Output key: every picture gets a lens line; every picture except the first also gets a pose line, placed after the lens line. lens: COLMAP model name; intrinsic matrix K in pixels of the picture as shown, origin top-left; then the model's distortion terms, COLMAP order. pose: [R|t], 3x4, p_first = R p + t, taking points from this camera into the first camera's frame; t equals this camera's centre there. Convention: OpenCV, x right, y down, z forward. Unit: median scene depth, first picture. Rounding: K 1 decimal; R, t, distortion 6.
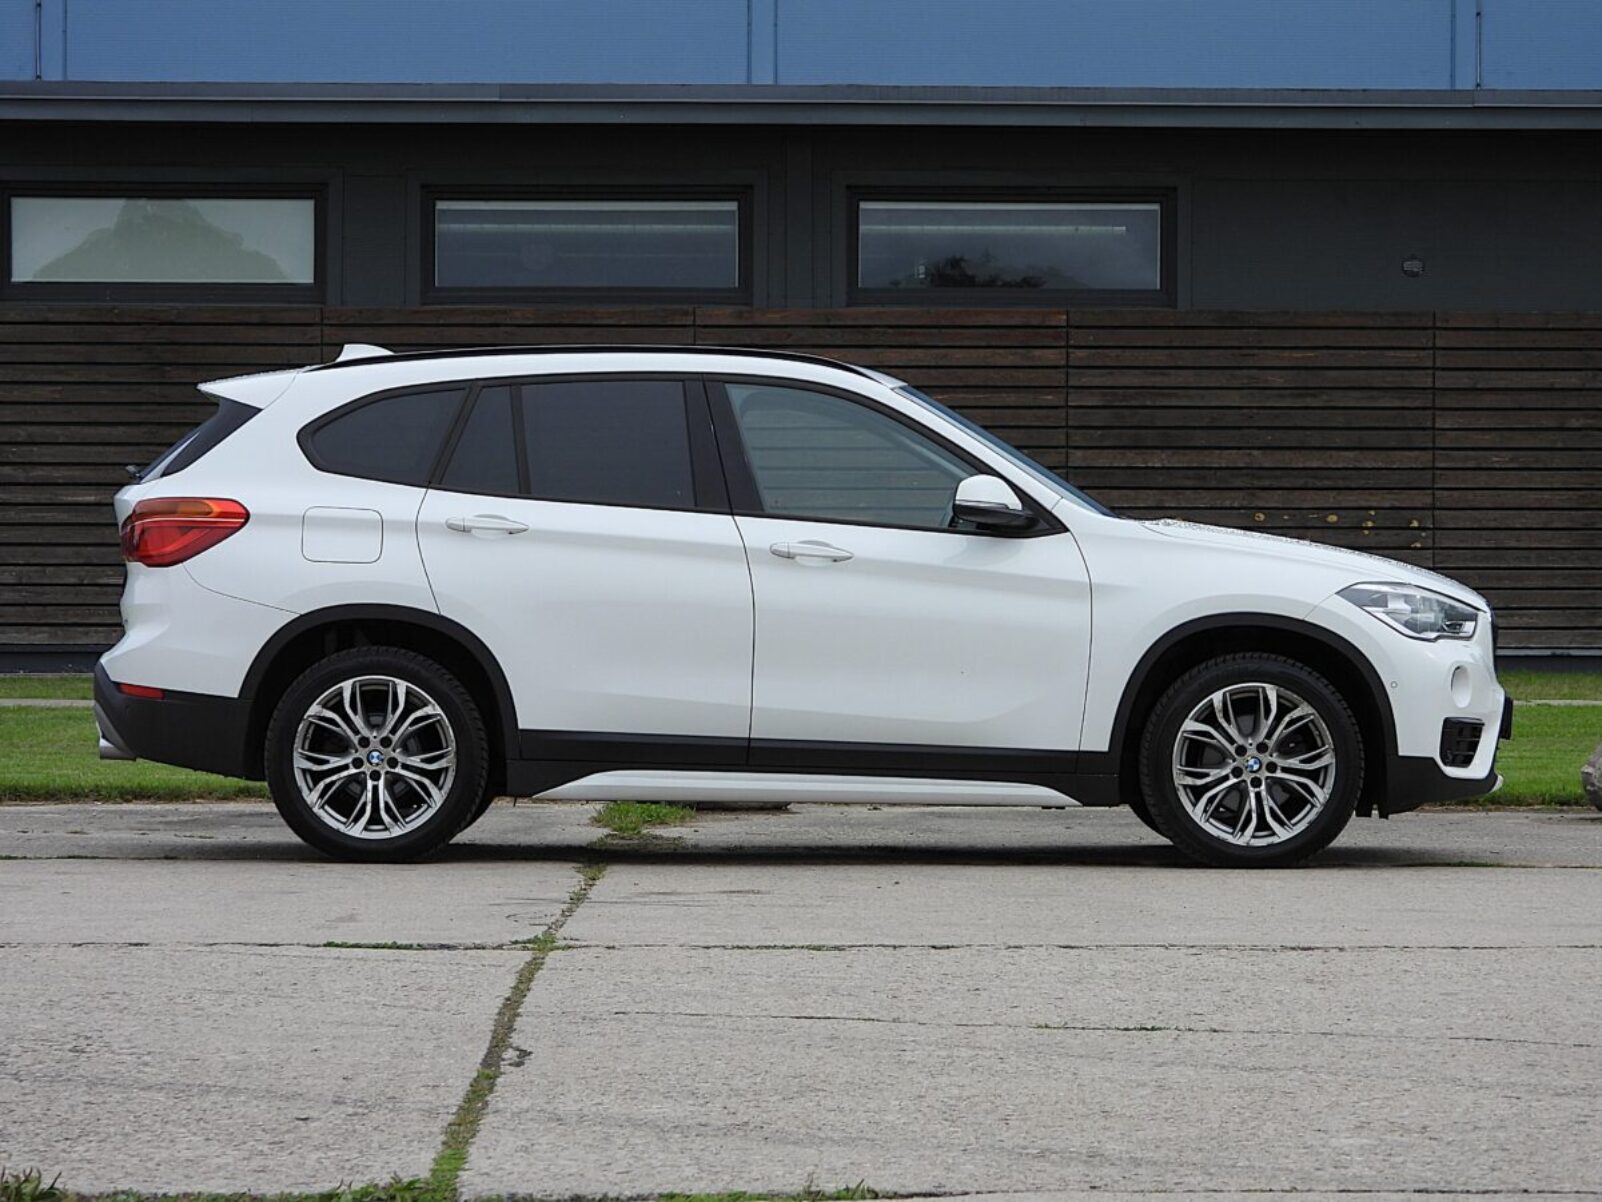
lens RADIAL K [[6330.3, 0, 763.3], [0, 6330.3, 599.8], [0, 0, 1]] dist [0.027994, -0.319940]
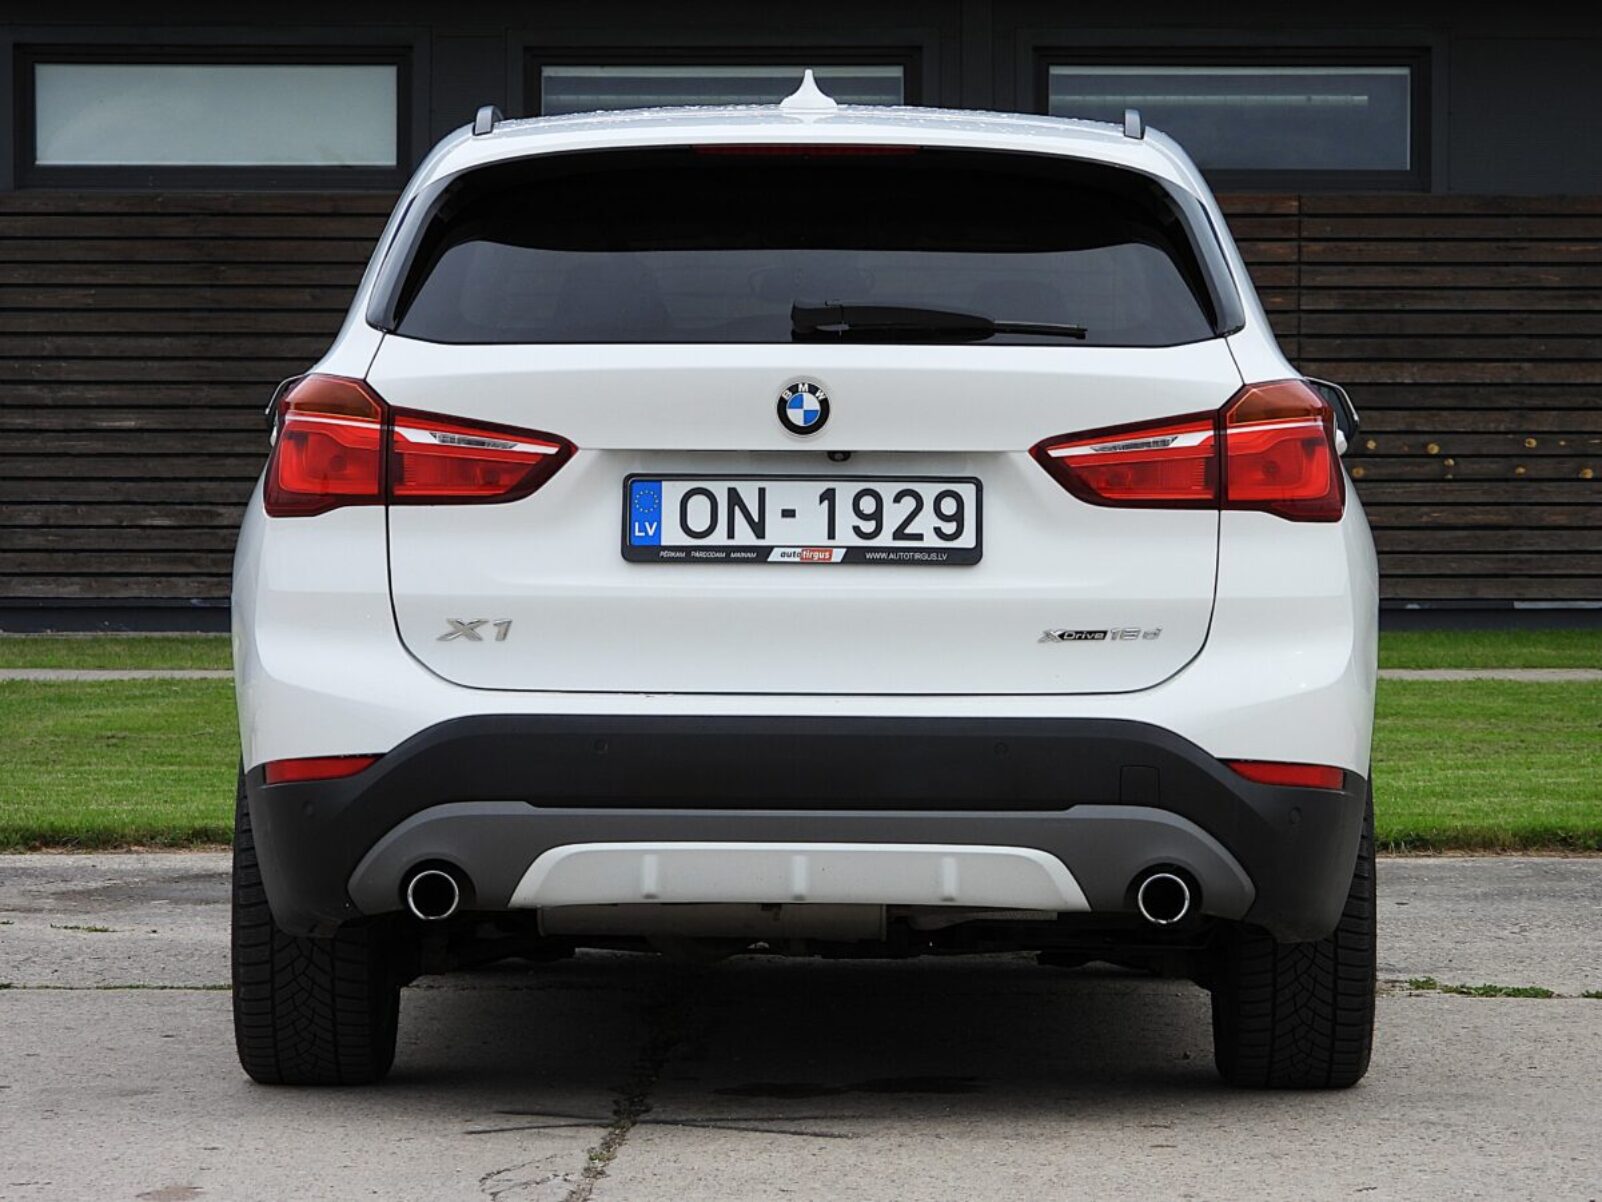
lens RADIAL K [[6330.3, 0, 763.3], [0, 6330.3, 599.8], [0, 0, 1]] dist [0.027994, -0.319940]
pose [[0.999649, -0.001439, -0.026468, -0.000510], [0.001711, 0.999946, 0.010260, -0.001164], [0.026452, -0.010302, 0.999597, 0.164989]]
